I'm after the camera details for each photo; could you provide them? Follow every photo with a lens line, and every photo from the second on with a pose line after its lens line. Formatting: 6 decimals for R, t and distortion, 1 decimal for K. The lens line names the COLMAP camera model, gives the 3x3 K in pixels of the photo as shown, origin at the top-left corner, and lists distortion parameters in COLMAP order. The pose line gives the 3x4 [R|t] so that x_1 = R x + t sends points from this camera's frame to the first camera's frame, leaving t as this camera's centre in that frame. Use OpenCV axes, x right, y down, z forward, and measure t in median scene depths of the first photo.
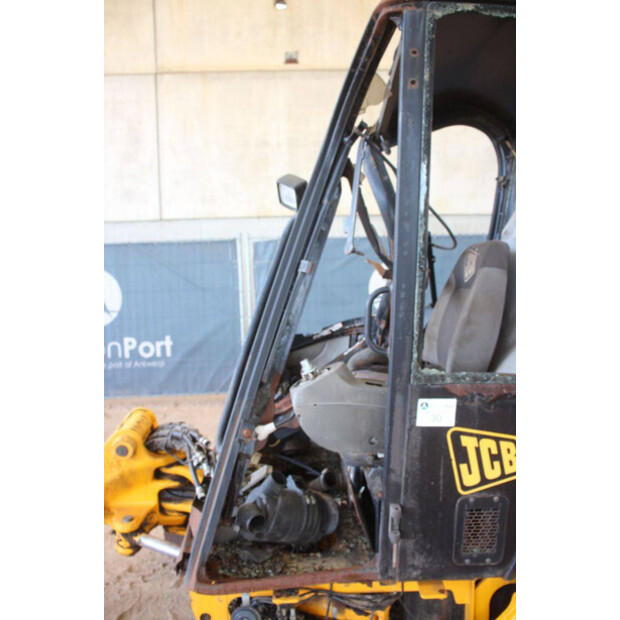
lens RADIAL K [[527.8, 0, 310.0], [0, 527.8, 310.0], [0, 0, 1]] dist [-0.095136, 0.008075]
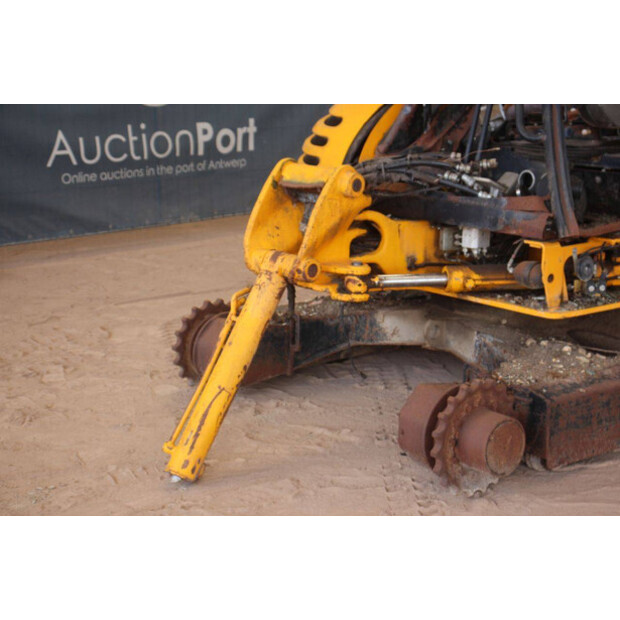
lens RADIAL K [[1265.9, 0, 310.0], [0, 1265.9, 310.0], [0, 0, 1]] dist [0.275702, 0.083648]
pose [[0.774517, -0.125176, 0.620044, -1.747102], [0.058640, 0.990212, 0.126656, 0.190626], [-0.629829, -0.061738, 0.774276, -0.661929]]
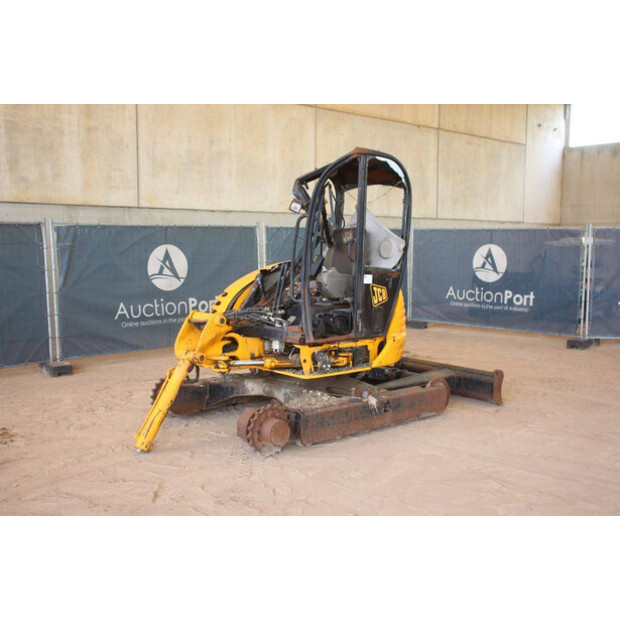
lens RADIAL K [[687.4, 0, 309.2], [0, 687.4, 317.7], [0, 0, 1]] dist [-0.032458, 0.041637]
pose [[0.760860, -0.048021, 0.647136, -1.790729], [0.059514, 0.998219, 0.004101, 0.254221], [-0.646181, 0.035393, 0.762363, -1.272263]]
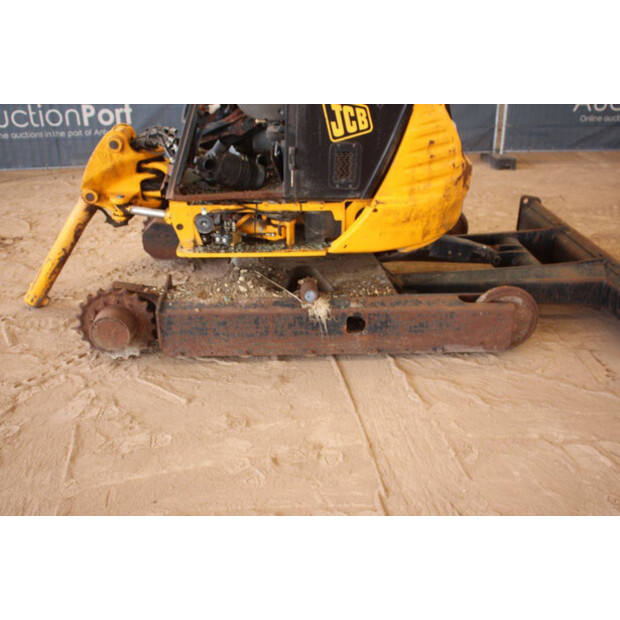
lens RADIAL K [[632.6, 0, 310.0], [0, 632.6, 310.0], [0, 0, 1]] dist [-0.107330, 0.206115]
pose [[0.999466, -0.003523, 0.032487, 0.101853], [-0.006481, 0.953050, 0.302744, 0.173192], [-0.032029, -0.302793, 0.952518, -0.710553]]
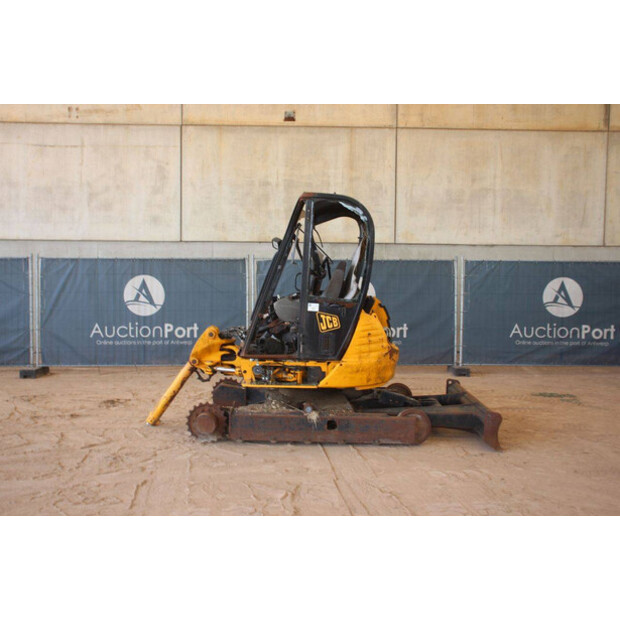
lens RADIAL K [[678.0, 0, 310.0], [0, 678.0, 310.0], [0, 0, 1]] dist [-0.032822, 0.041116]
pose [[0.999451, 0.031672, -0.009726, 0.171515], [-0.032228, 0.997450, -0.063683, 0.332888], [0.007684, 0.063962, 0.997923, -2.381969]]
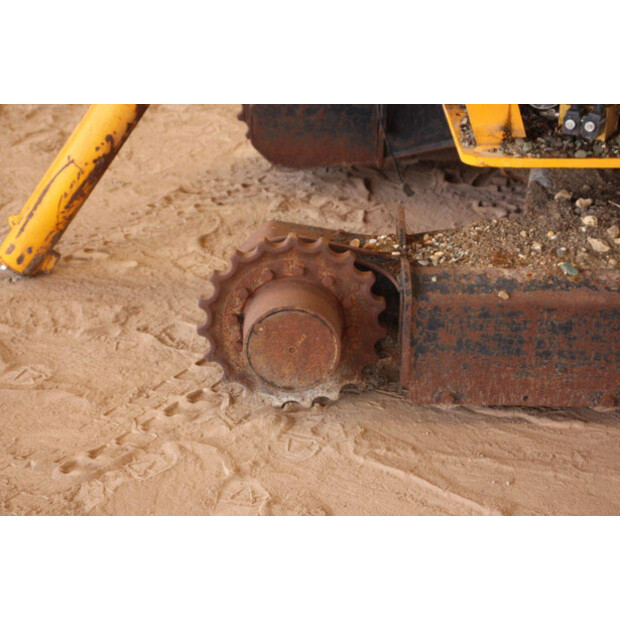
lens RADIAL K [[1456.7, 0, 310.0], [0, 1456.7, 310.0], [0, 0, 1]] dist [0.382095, 0.086378]
pose [[0.999796, 0.018977, 0.006975, -0.305961], [-0.020211, 0.947415, 0.319368, 0.182082], [-0.000547, -0.319444, 0.947605, -0.659028]]
